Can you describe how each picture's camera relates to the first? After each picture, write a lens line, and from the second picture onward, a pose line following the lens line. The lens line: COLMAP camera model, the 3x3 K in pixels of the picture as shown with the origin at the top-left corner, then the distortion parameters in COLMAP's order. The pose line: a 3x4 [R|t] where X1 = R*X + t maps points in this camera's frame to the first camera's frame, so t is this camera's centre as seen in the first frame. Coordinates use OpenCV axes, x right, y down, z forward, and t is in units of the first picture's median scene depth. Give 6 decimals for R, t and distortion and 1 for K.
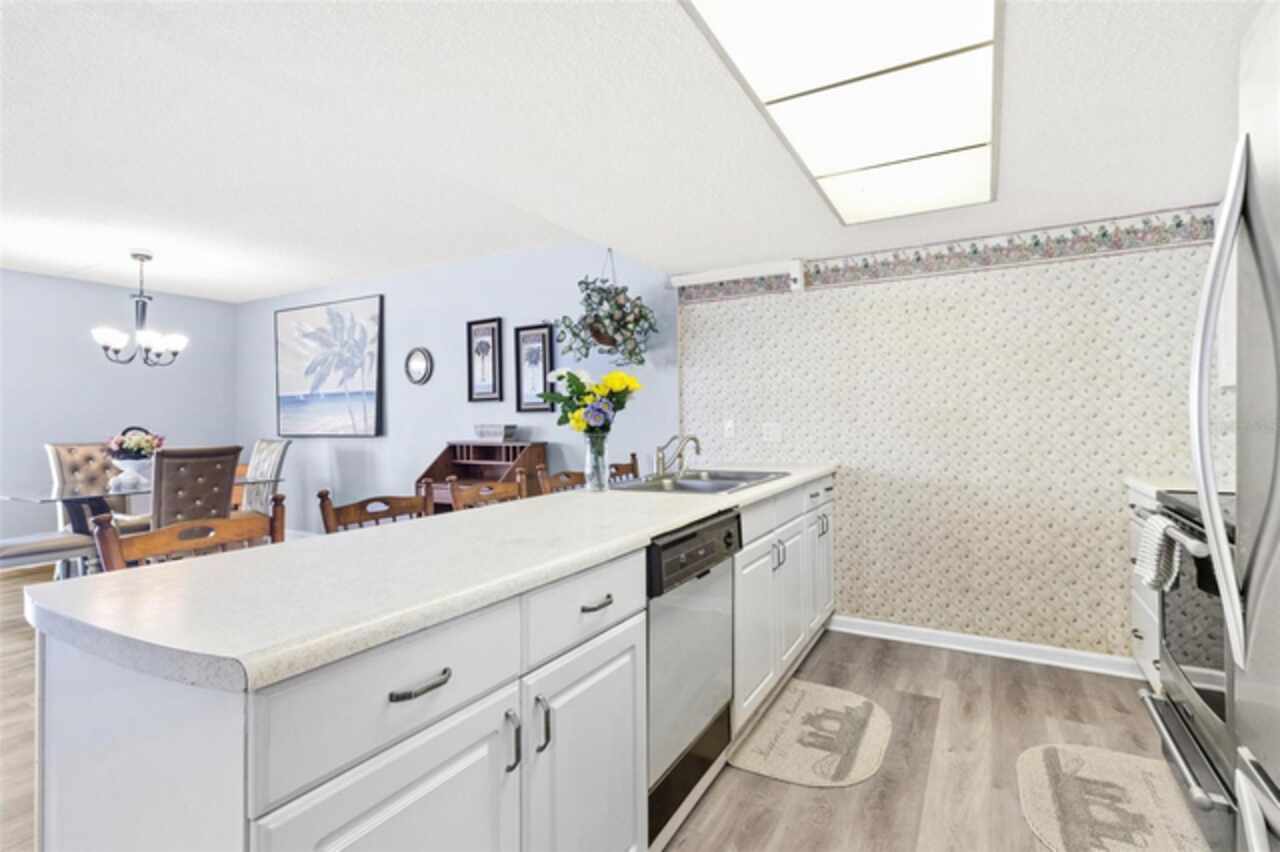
lens RADIAL K [[608.6, 0, 638.6], [0, 608.6, 426.6], [0, 0, 1]] dist [0.002916, 0.000383]
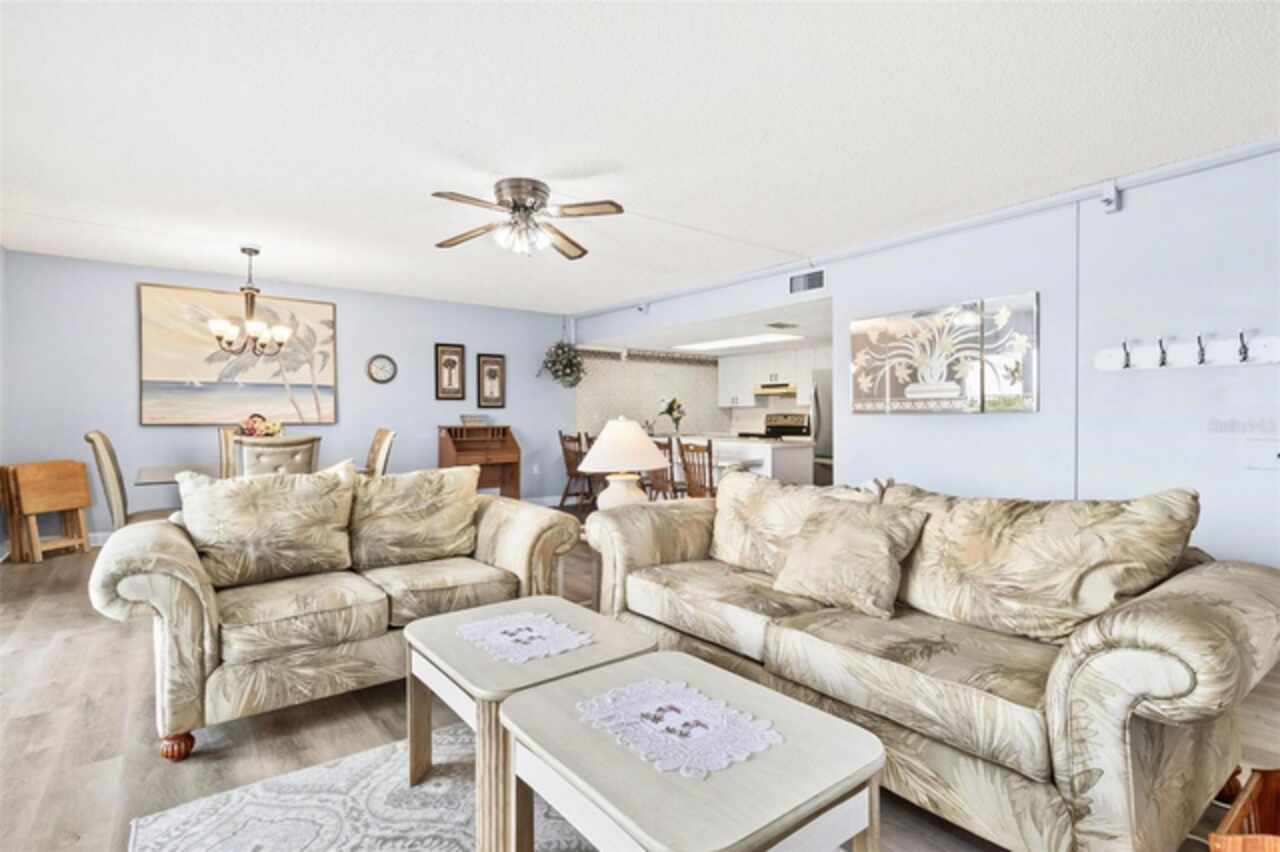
lens RADIAL K [[608.6, 0, 647.4], [0, 608.6, 421.3], [0, 0, 1]] dist [0.002916, 0.000383]
pose [[0.402726, 0.002347, 0.915317, -1.991500], [-0.001231, 0.999997, -0.002023, 0.020574], [-0.915320, -0.000312, 0.402728, -0.061181]]
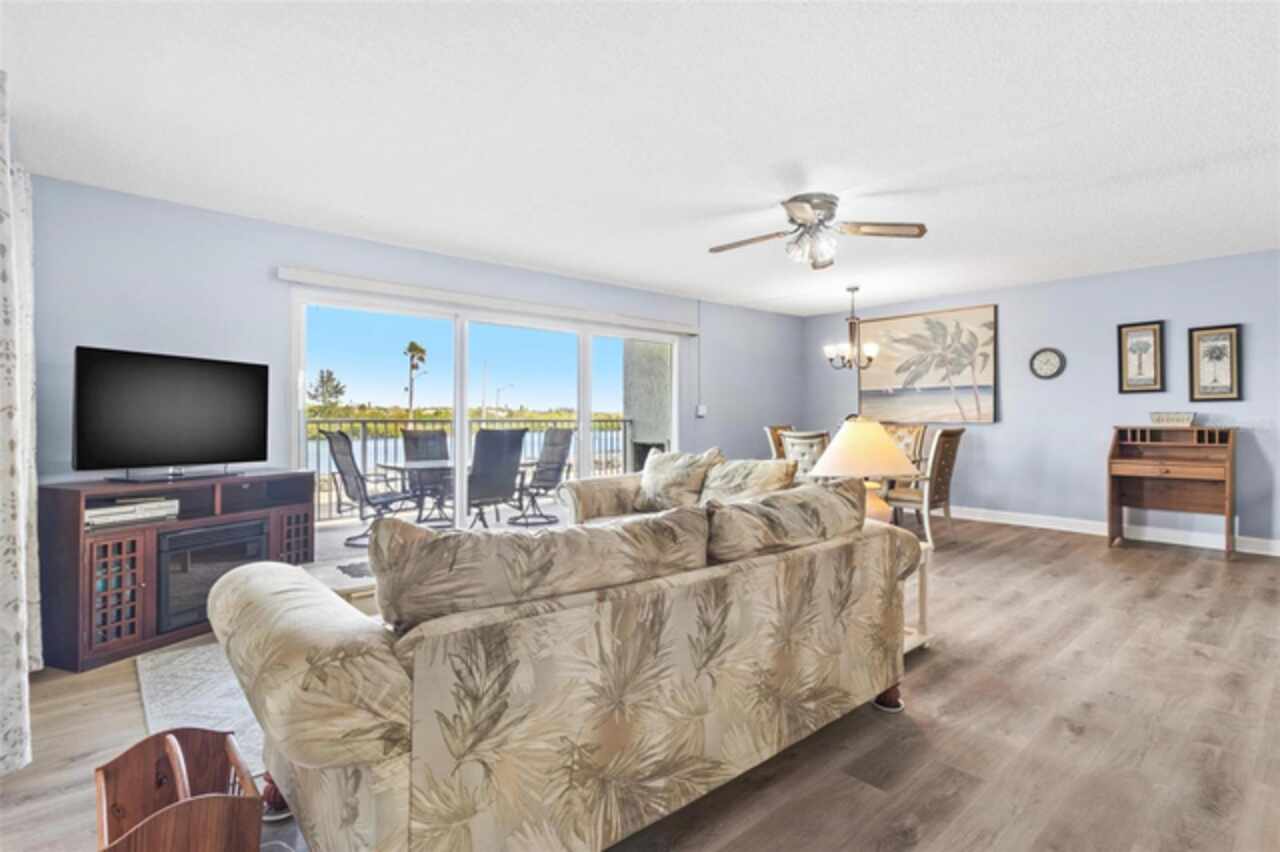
lens RADIAL K [[608.6, 0, 651.4], [0, 608.6, 420.2], [0, 0, 1]] dist [0.002916, 0.000383]
pose [[0.950095, 0.003386, -0.311943, -1.092928], [-0.002158, 0.999988, 0.004283, 0.012401], [0.311954, -0.003396, 0.950091, -0.572643]]
